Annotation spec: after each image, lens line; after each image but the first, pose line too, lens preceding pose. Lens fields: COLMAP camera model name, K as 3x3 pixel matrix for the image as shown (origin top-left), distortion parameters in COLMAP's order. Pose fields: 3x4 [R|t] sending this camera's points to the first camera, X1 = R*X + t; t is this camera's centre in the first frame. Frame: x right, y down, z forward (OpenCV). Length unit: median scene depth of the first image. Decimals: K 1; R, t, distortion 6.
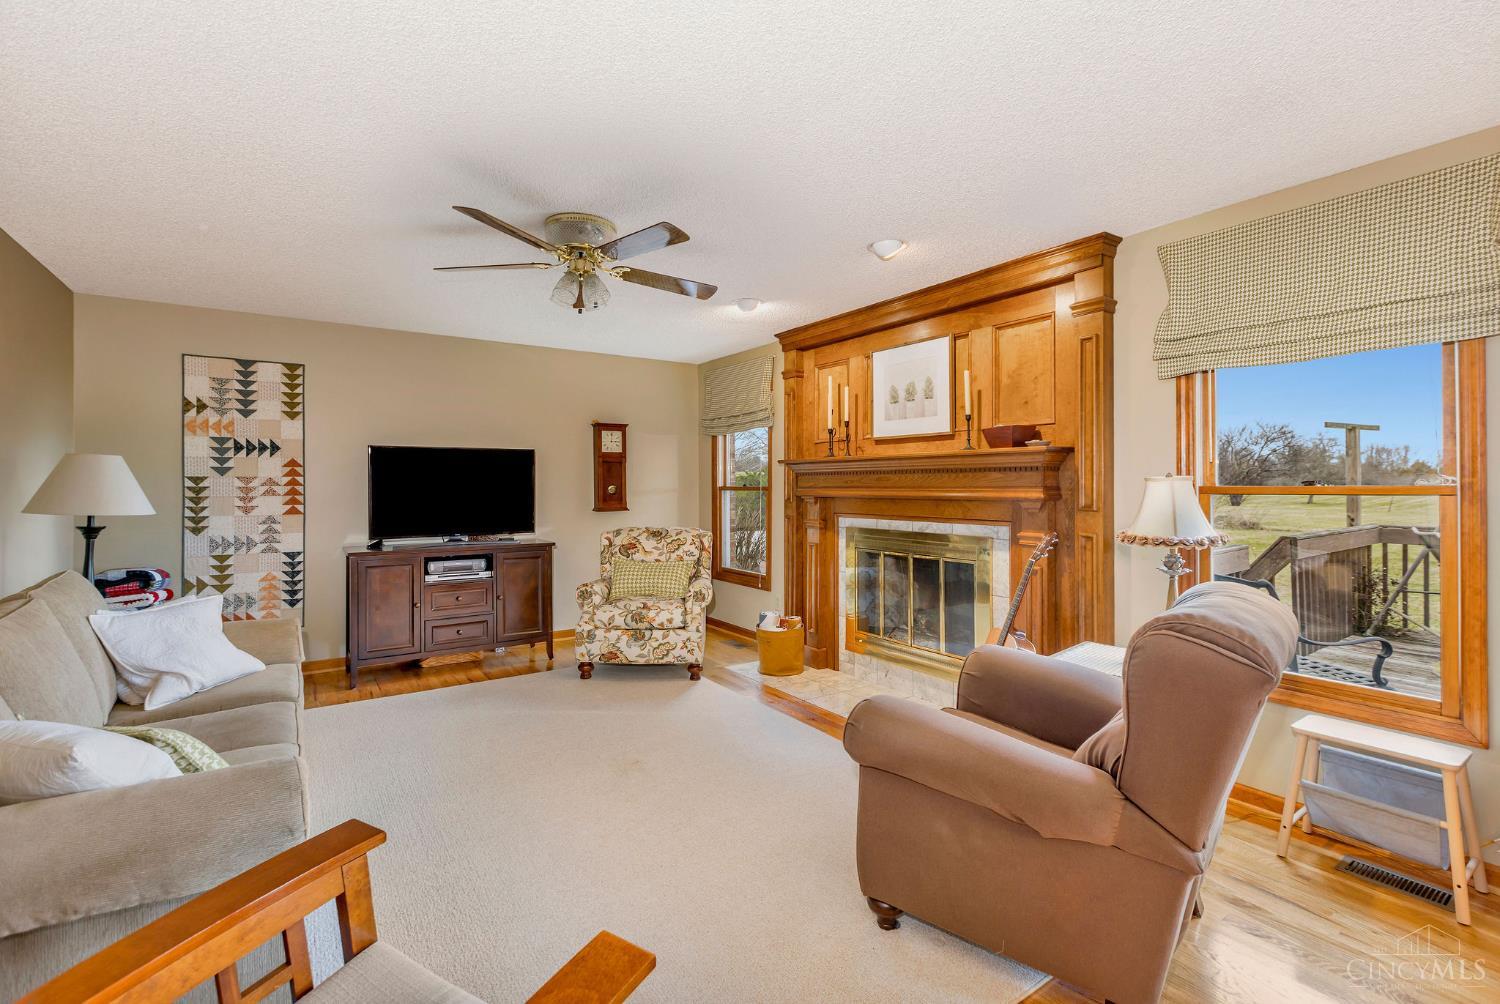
lens RADIAL K [[675.3, 0, 749.1], [0, 675.3, 498.2], [0, 0, 1]] dist [-0.000515, -0.000011]
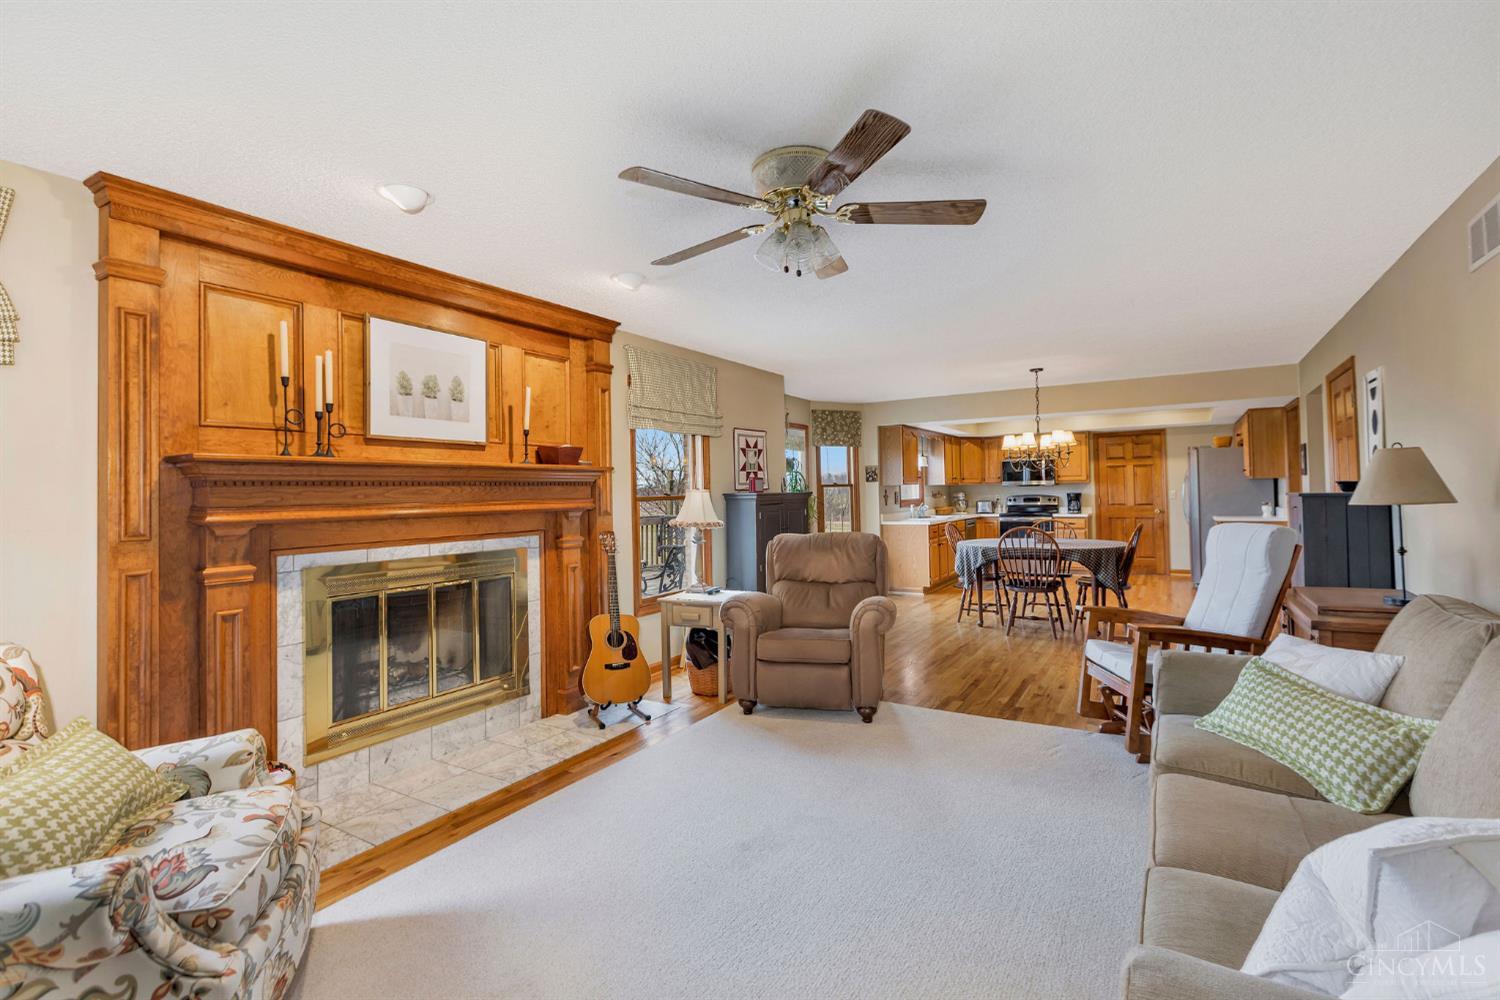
lens RADIAL K [[675.3, 0, 747.6], [0, 675.3, 484.3], [0, 0, 1]] dist [-0.000515, -0.000011]
pose [[-0.385759, 0.019217, 0.922400, -0.687816], [0.035529, 0.999351, -0.005962, -0.020676], [-0.921915, 0.030472, -0.386191, 0.994190]]
